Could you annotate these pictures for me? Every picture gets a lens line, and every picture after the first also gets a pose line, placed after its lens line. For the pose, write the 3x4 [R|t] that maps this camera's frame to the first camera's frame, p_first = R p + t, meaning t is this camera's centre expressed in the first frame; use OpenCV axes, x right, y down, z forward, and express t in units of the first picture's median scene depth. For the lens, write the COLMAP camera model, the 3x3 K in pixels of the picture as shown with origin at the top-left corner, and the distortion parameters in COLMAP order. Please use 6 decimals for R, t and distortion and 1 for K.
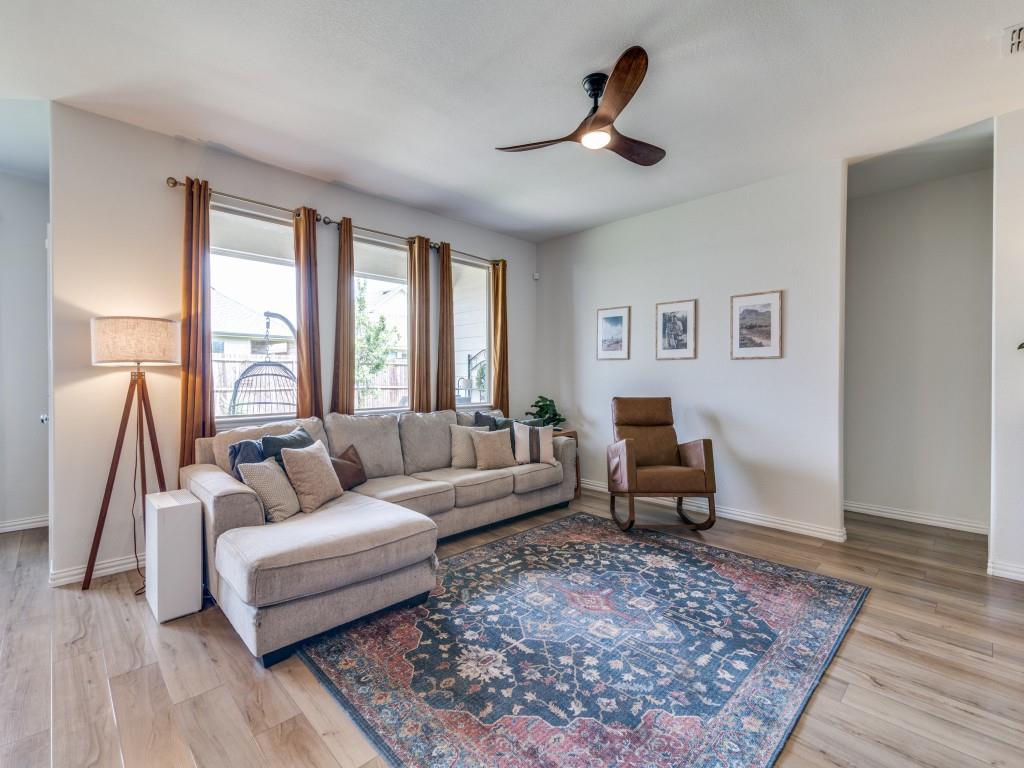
lens RADIAL K [[465.7, 0, 512.0], [0, 465.7, 380.1], [0, 0, 1]] dist [0.014910, -0.001153]
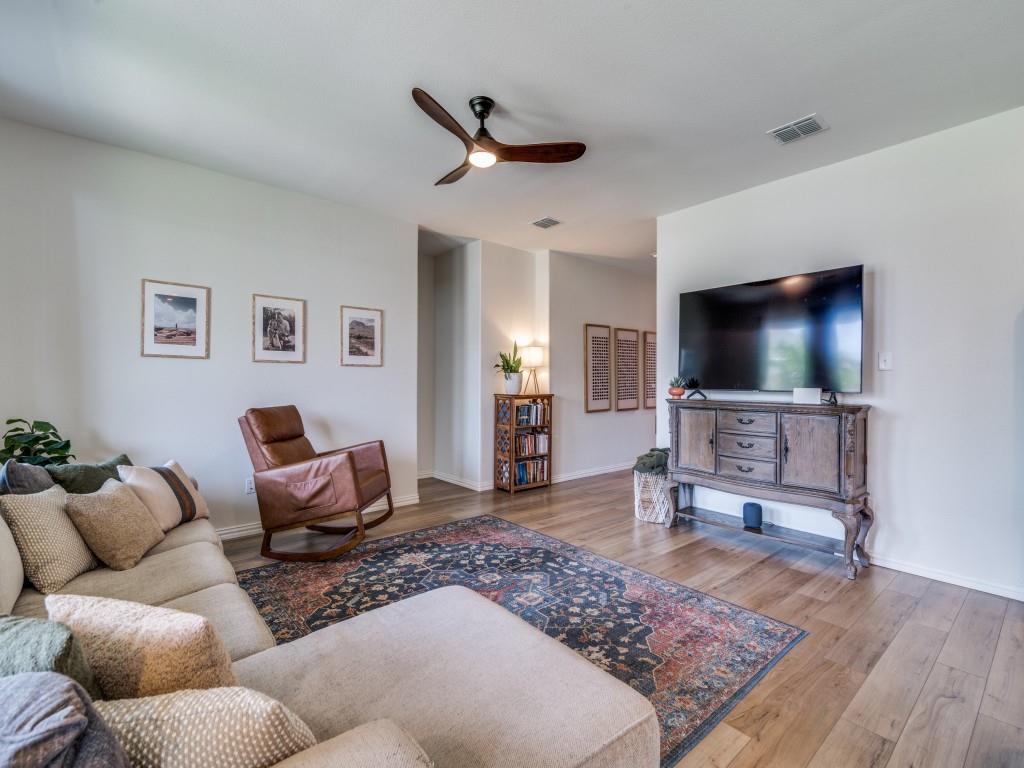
lens RADIAL K [[465.7, 0, 511.8], [0, 465.7, 383.2], [0, 0, 1]] dist [0.014910, -0.001153]
pose [[0.066096, -0.002484, 0.997810, -0.738358], [0.004872, 0.999986, 0.002166, -0.006553], [-0.997801, 0.004719, 0.066107, 0.733336]]
